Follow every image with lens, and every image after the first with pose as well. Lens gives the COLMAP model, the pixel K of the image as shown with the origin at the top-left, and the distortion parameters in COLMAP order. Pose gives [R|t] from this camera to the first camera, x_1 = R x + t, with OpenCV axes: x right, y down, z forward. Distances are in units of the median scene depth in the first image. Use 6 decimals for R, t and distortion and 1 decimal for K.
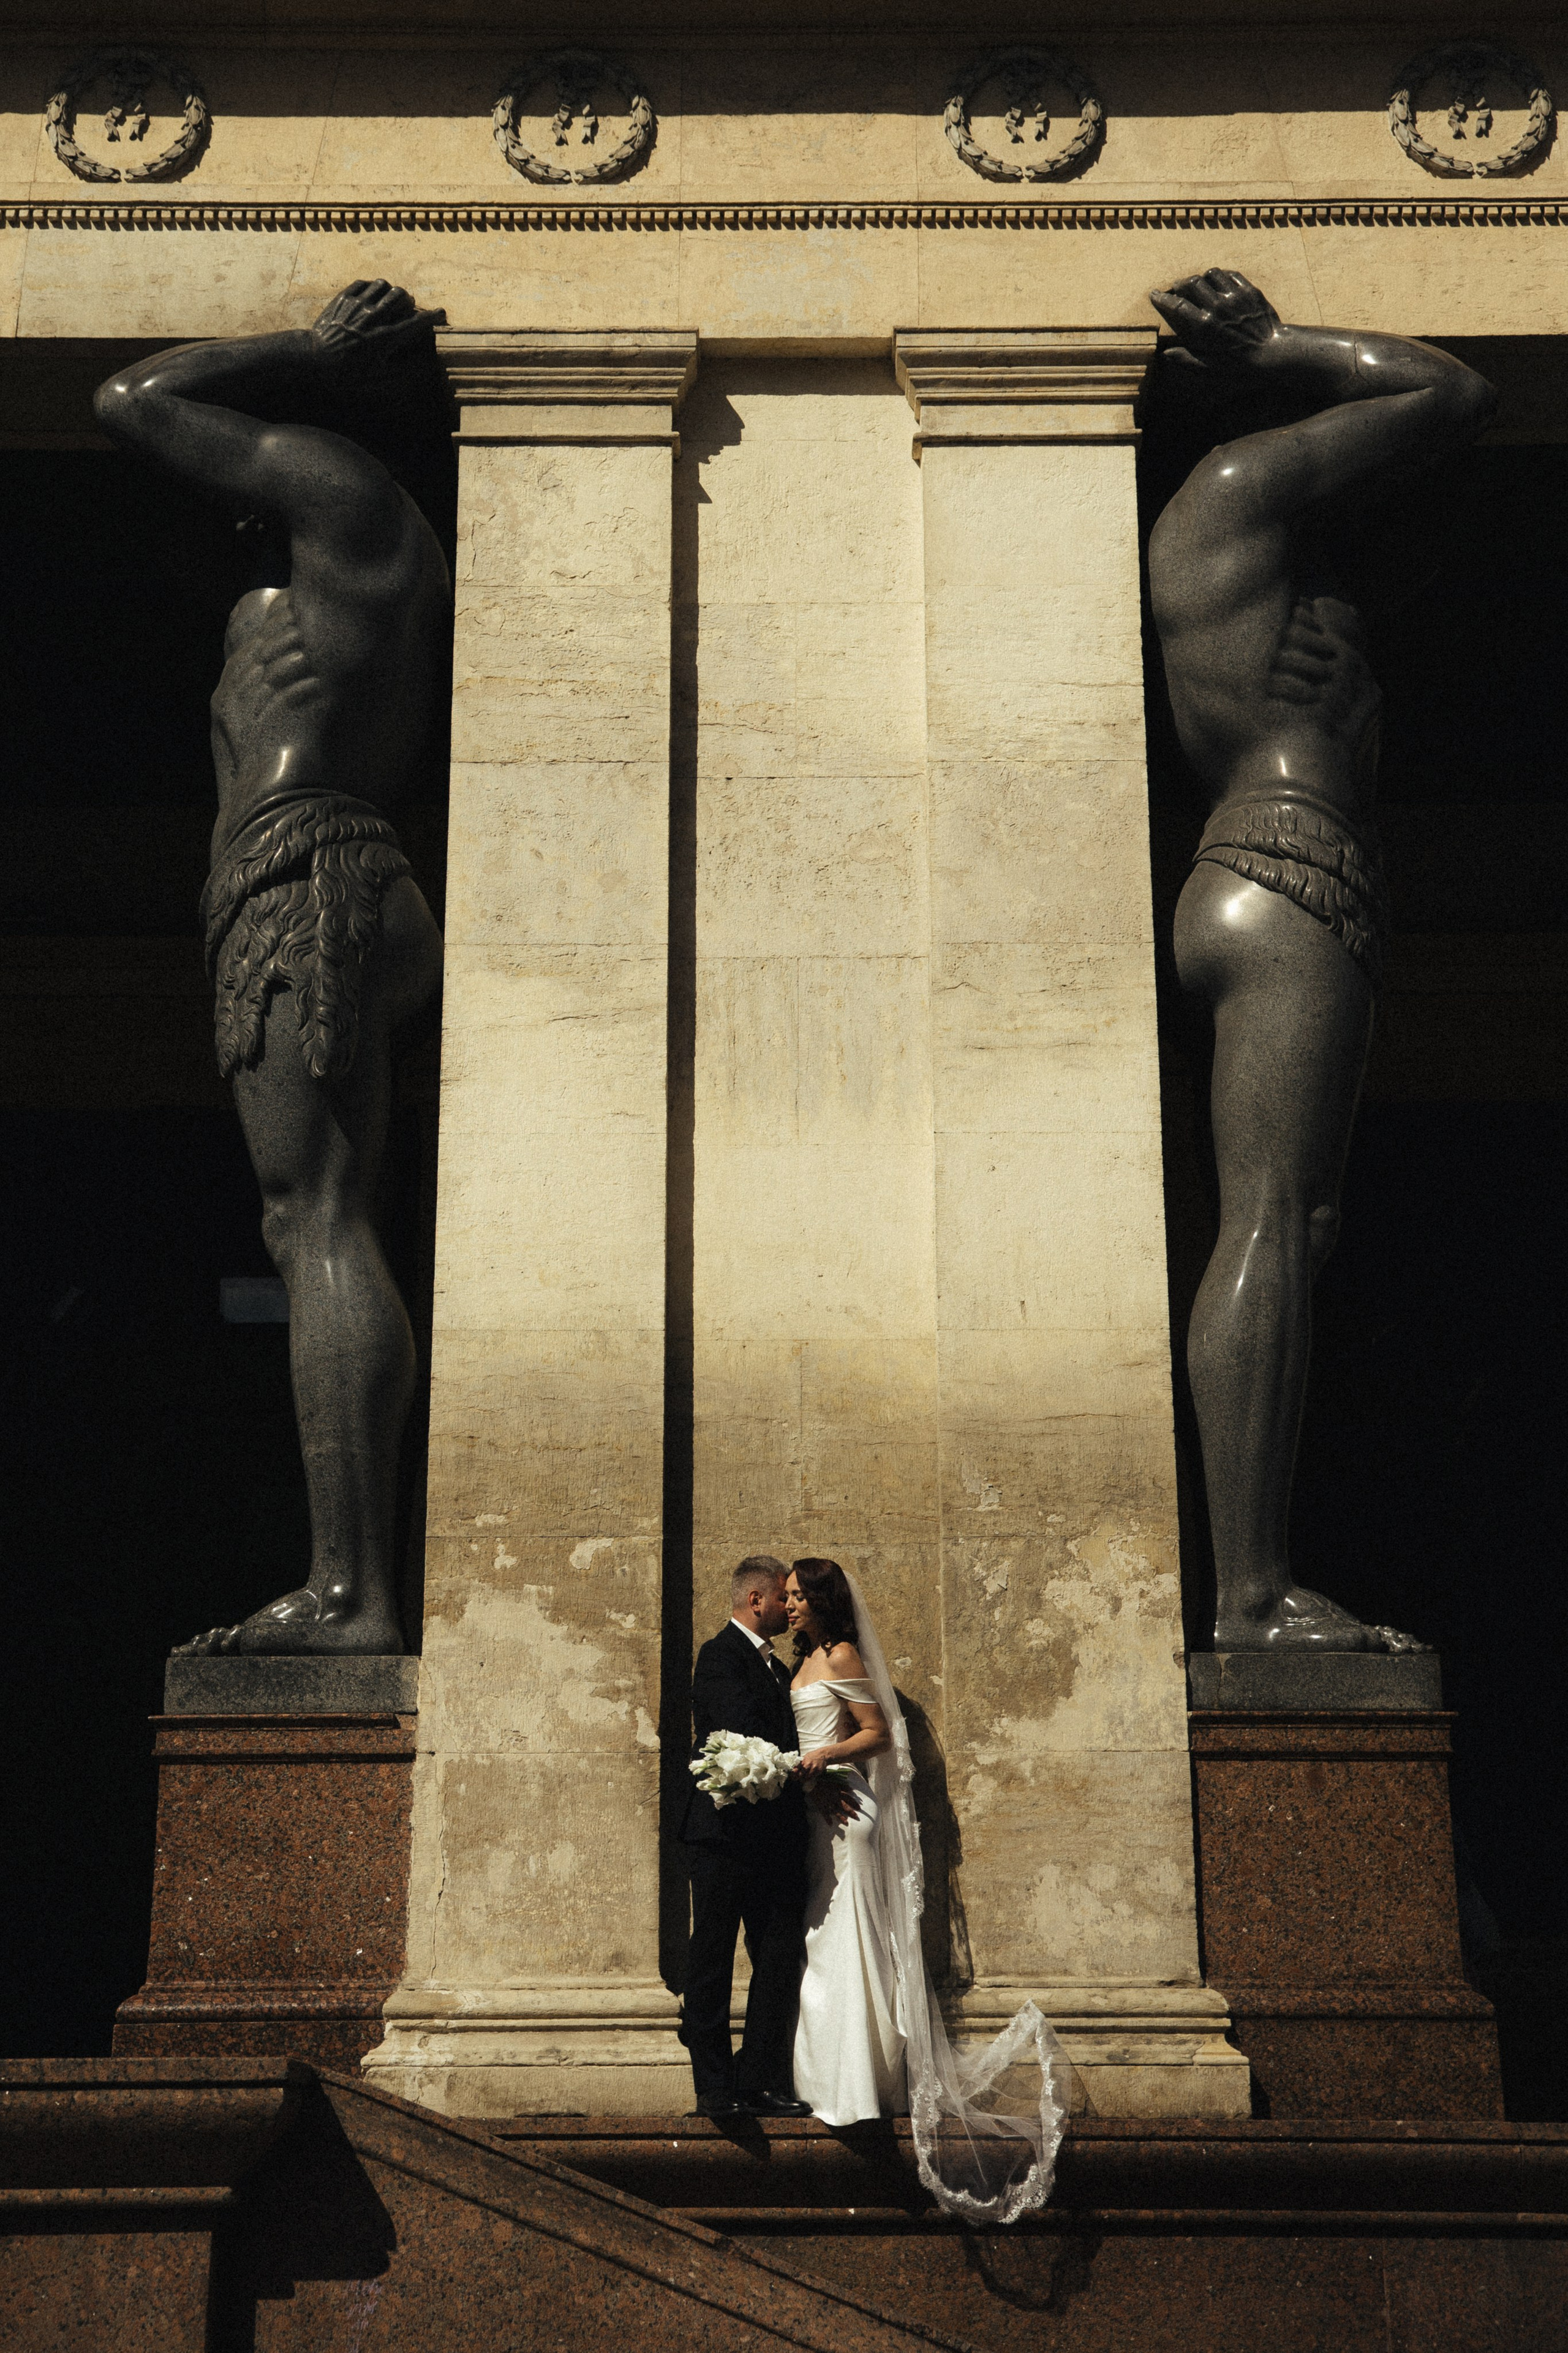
lens RADIAL K [[3248.1, 0, 784.0], [0, 3248.1, 1176.5], [0, 0, 1]] dist [0.061690, 0.075532]
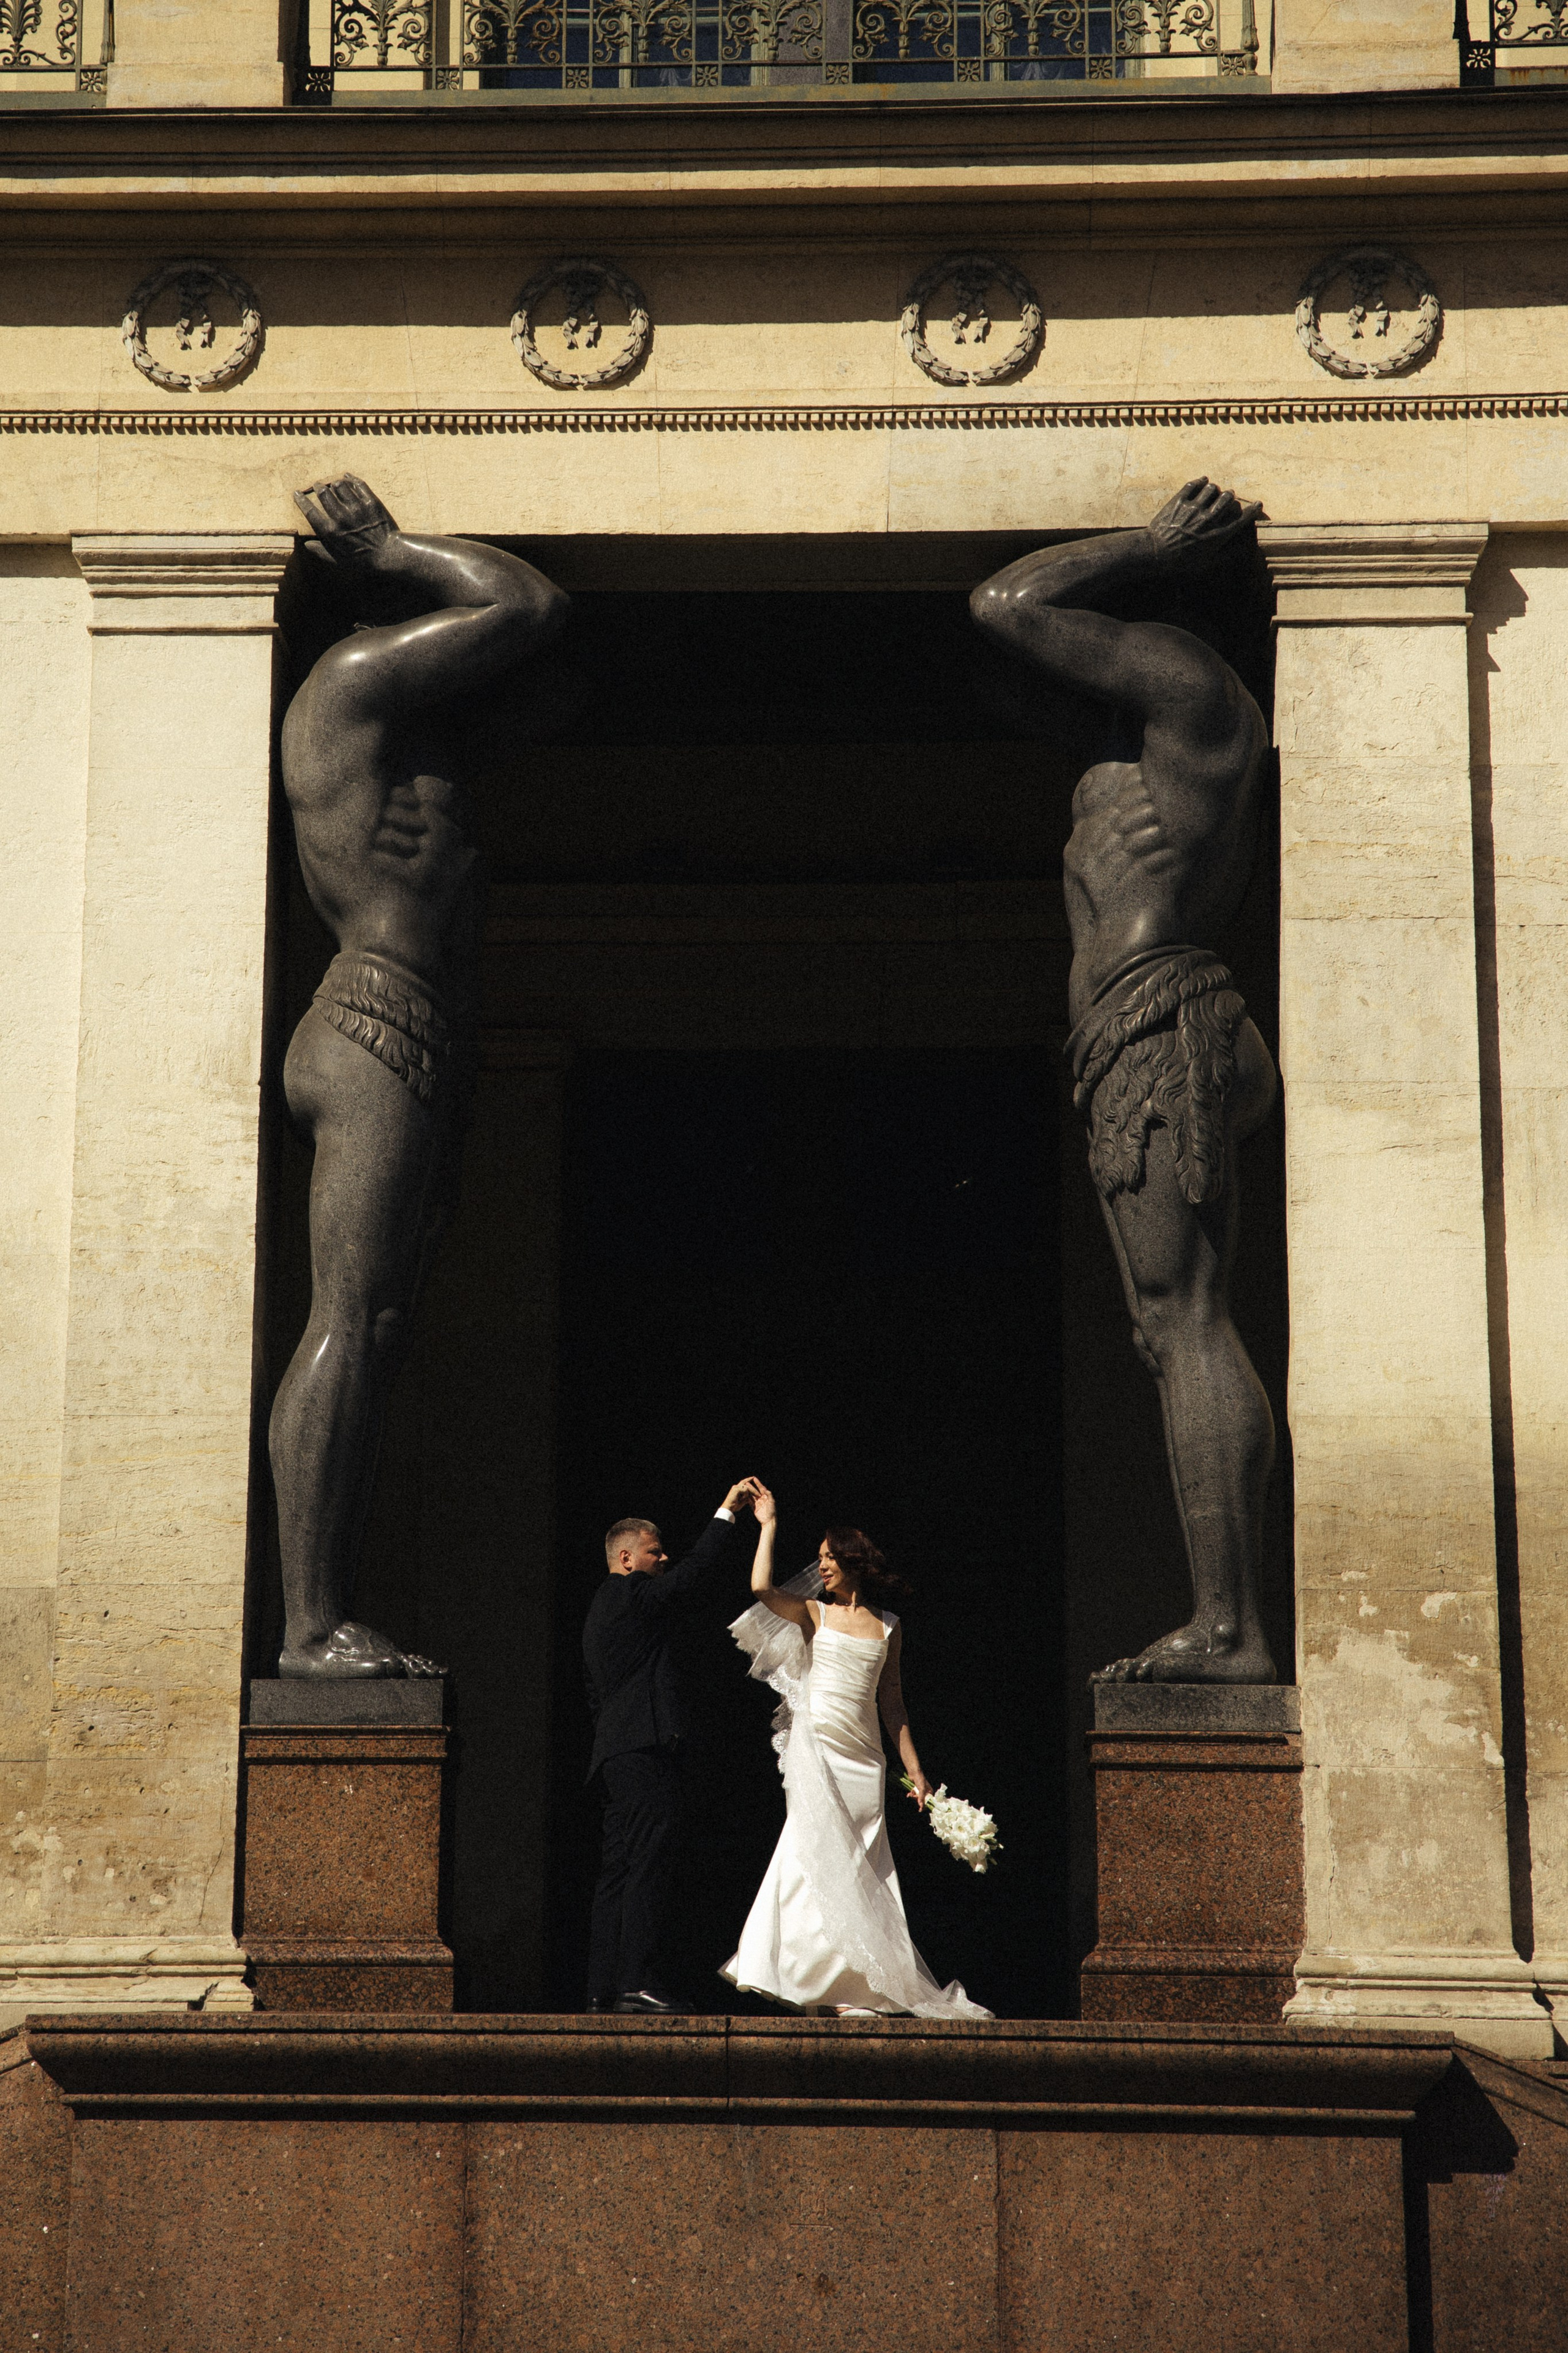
lens RADIAL K [[4096.3, 0, 784.0], [0, 4096.3, 1176.5], [0, 0, 1]] dist [0.153357, -0.114576]
pose [[0.996467, -0.000235, -0.083979, -0.163015], [0.007016, 0.996733, 0.080460, -0.160080], [0.083686, -0.080765, 0.993214, -0.512864]]
